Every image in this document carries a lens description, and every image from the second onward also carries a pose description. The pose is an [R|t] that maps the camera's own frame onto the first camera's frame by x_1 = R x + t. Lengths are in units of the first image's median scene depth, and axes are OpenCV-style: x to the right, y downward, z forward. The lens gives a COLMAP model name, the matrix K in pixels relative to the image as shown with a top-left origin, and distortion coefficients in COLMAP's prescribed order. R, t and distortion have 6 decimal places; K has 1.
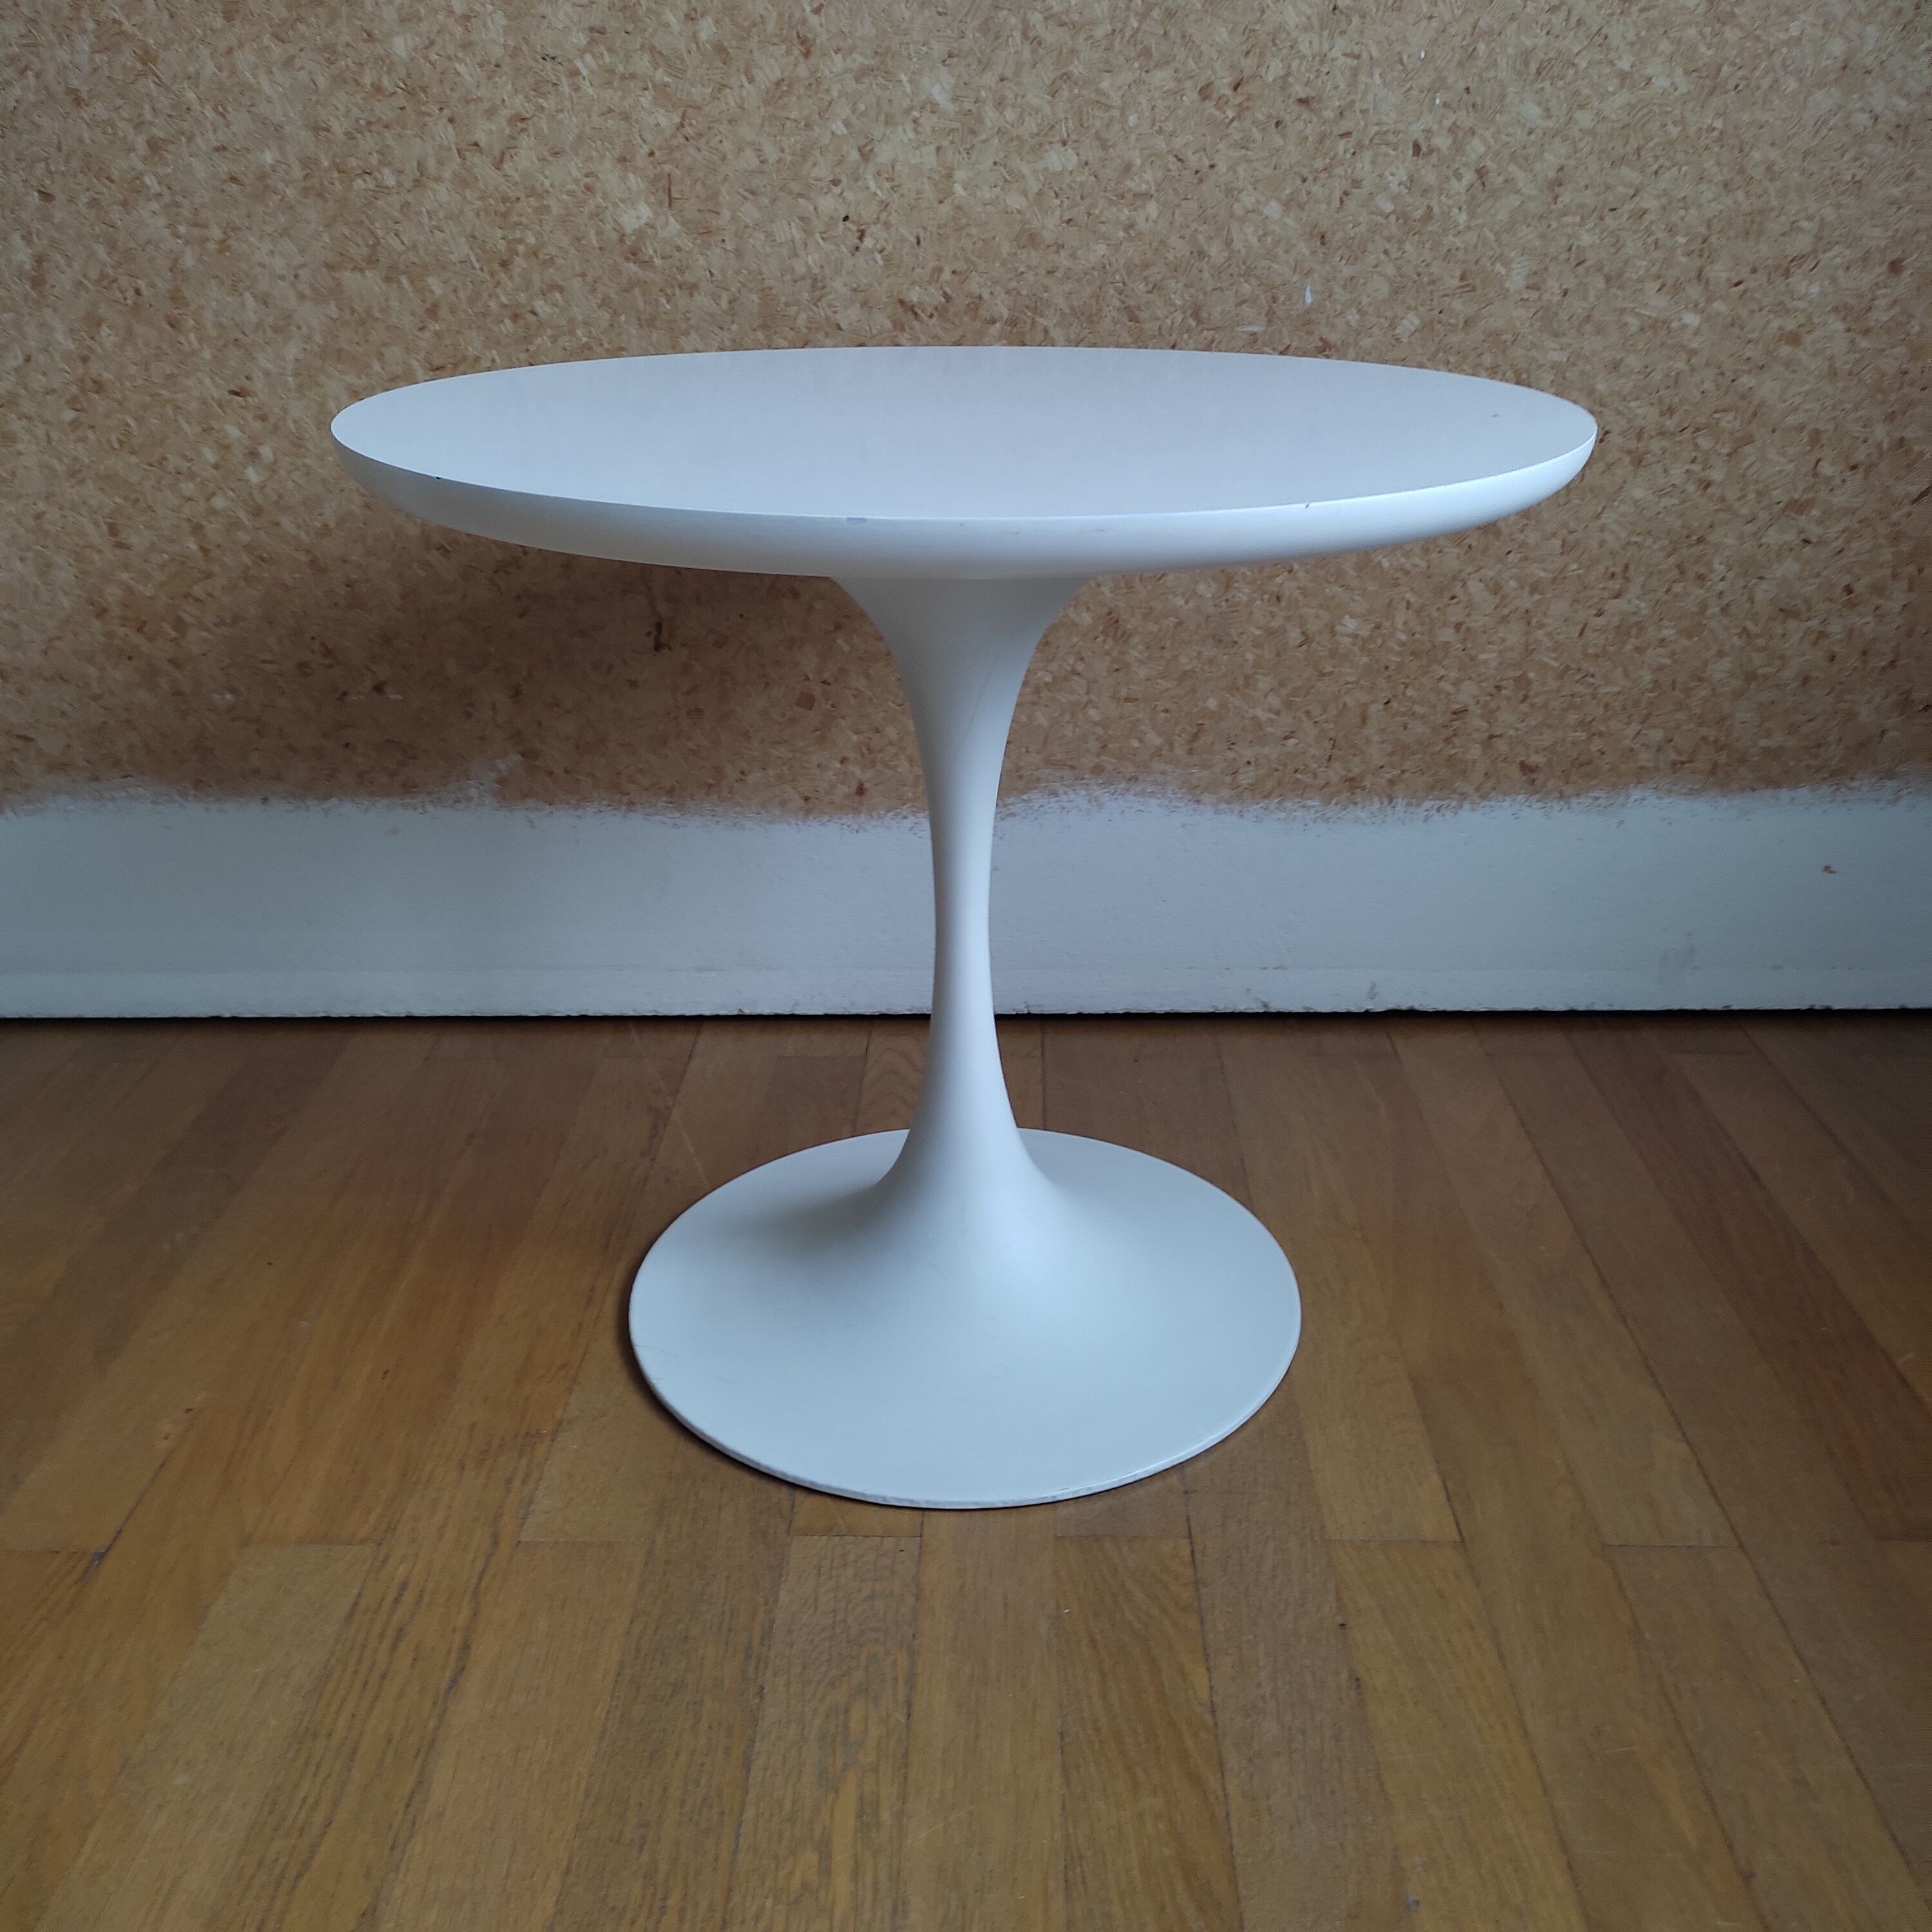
lens RADIAL K [[1930.5, 0, 959.1], [0, 1930.5, 971.3], [0, 0, 1]] dist [-0.007328, 0.000000]
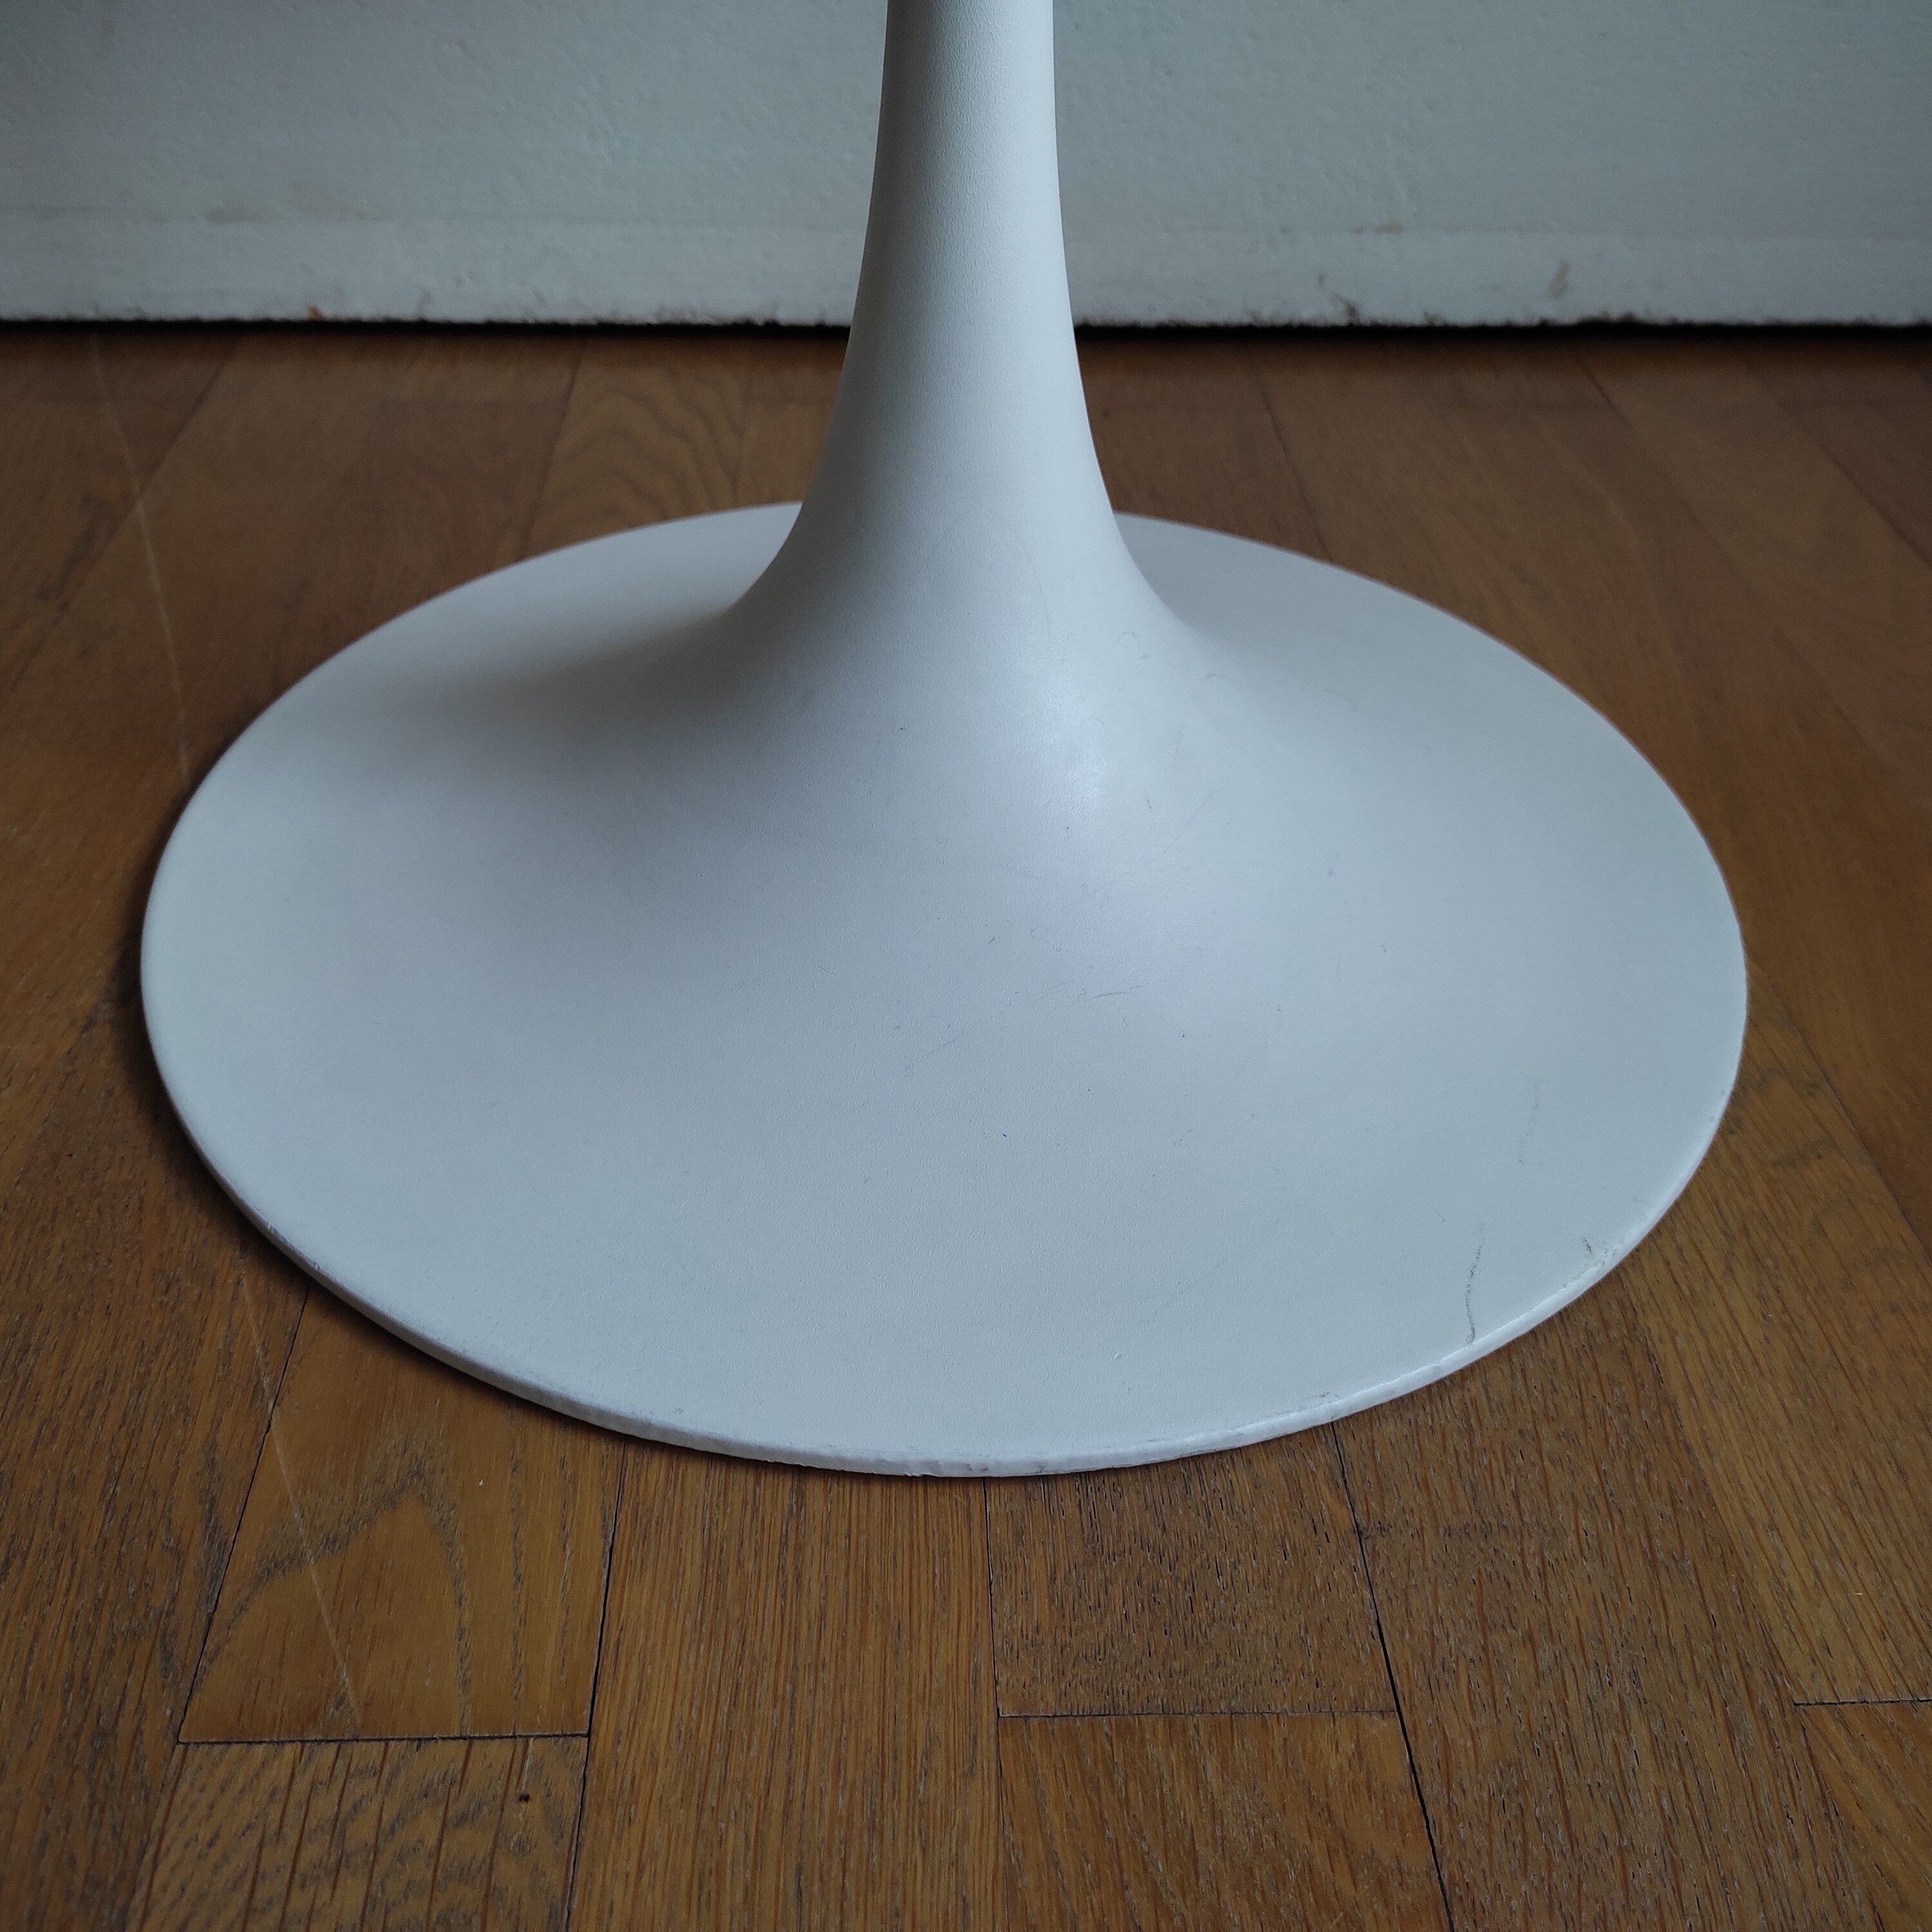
lens RADIAL K [[1930.5, 0, 973.2], [0, 1930.5, 984.4], [0, 0, 1]] dist [-0.007328, 0.000000]
pose [[0.996848, -0.017116, 0.077465, 0.016343], [-0.004470, 0.962778, 0.270255, 0.059788], [-0.079208, -0.269749, 0.959667, 0.526046]]
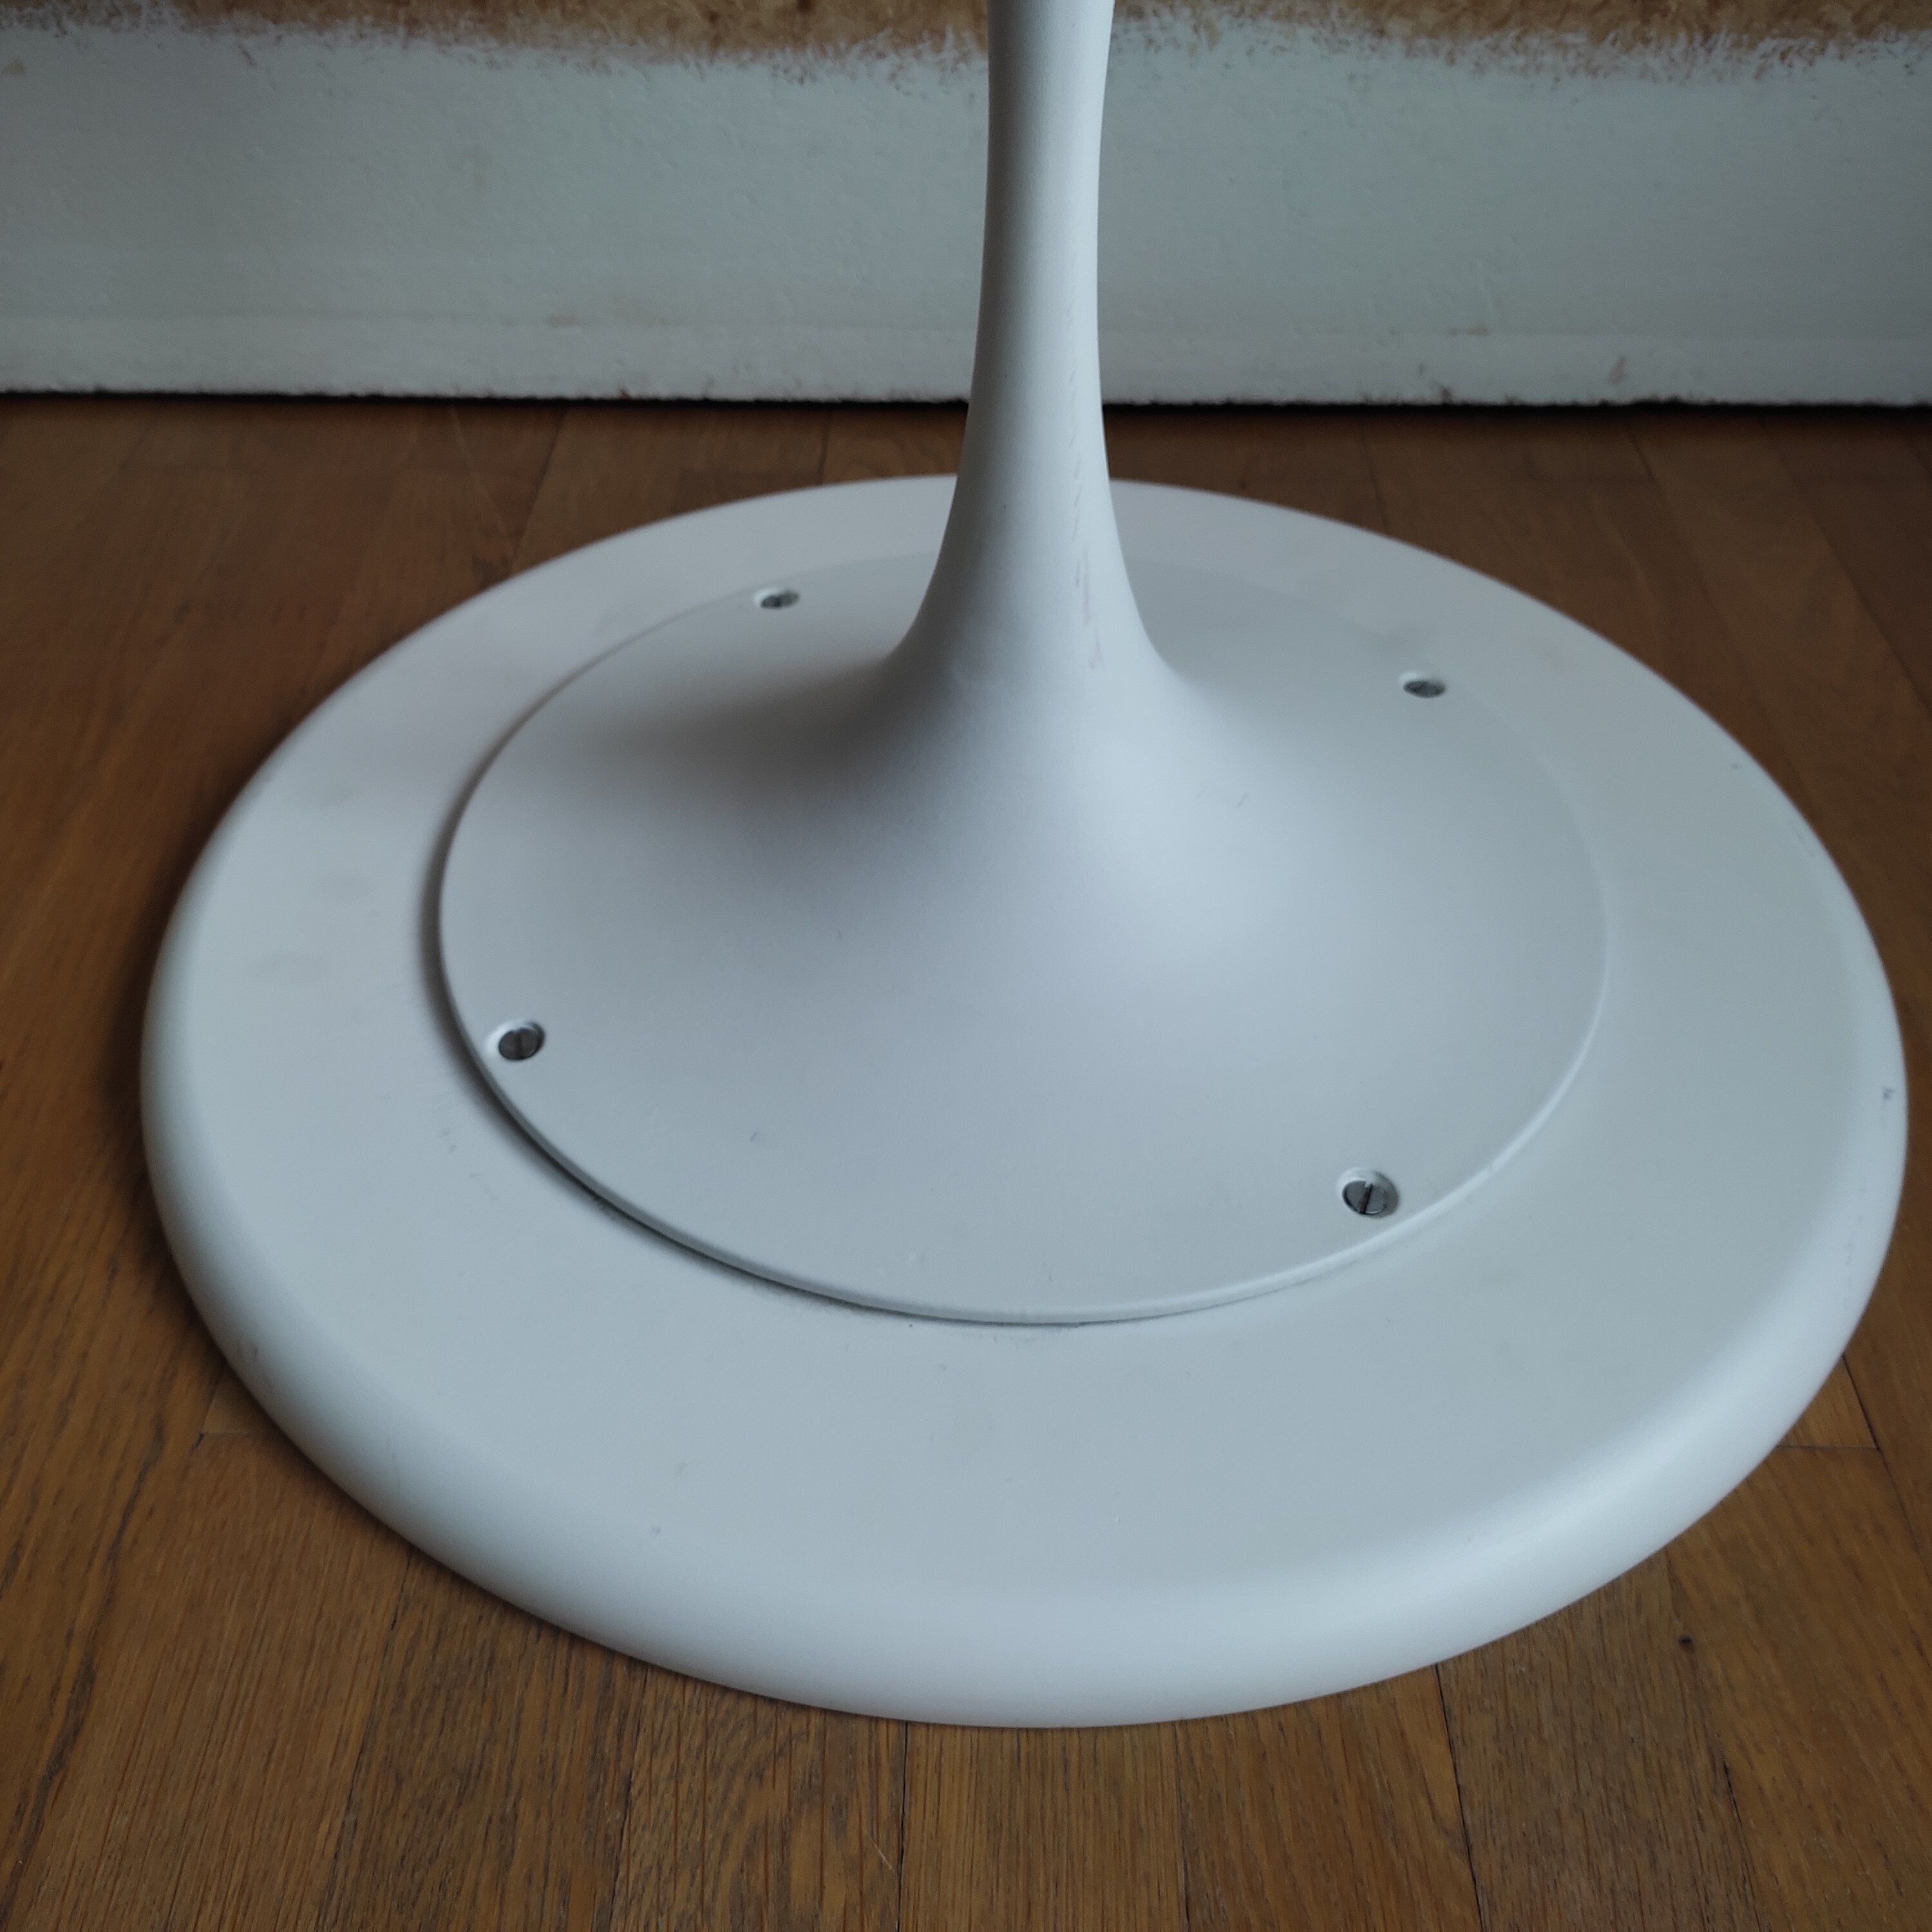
lens RADIAL K [[1930.5, 0, 965.5], [0, 1930.5, 994.1], [0, 0, 1]] dist [-0.007328, 0.000000]
pose [[0.999795, 0.006226, 0.019292, -0.013083], [-0.012507, 0.938410, 0.345298, -0.015322], [-0.015954, -0.345469, 0.938295, 0.379473]]
